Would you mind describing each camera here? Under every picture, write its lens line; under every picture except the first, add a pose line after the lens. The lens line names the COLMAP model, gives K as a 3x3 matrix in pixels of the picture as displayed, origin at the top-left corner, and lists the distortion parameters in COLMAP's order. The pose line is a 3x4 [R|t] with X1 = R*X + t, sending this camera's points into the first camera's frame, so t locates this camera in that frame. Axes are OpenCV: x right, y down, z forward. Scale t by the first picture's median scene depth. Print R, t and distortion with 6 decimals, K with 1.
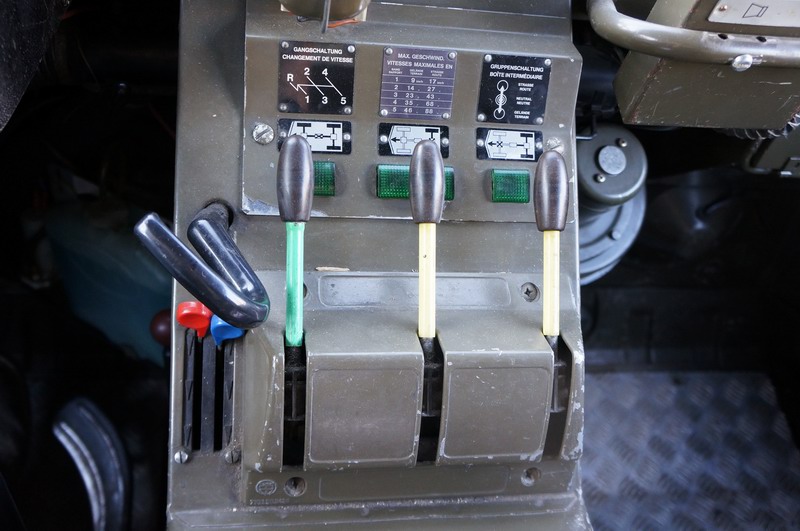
lens RADIAL K [[778.6, 0, 396.6], [0, 778.6, 262.5], [0, 0, 1]] dist [-0.032429, 0.000000]
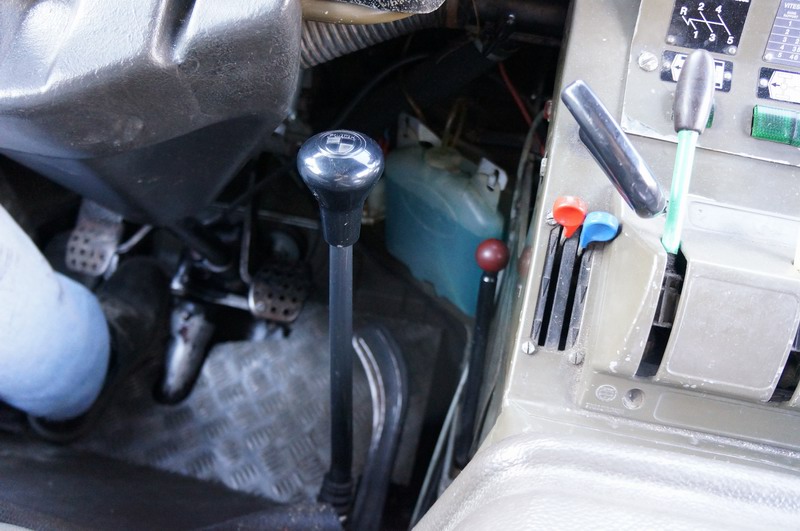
lens RADIAL K [[638.2, 0, 400.8], [0, 638.2, 264.6], [0, 0, 1]] dist [-0.132203, 0.072229]
pose [[0.945127, 0.163662, -0.282755, -0.205235], [-0.175346, 0.984371, -0.016336, 0.175064], [0.275662, 0.065020, 0.959053, 0.126437]]
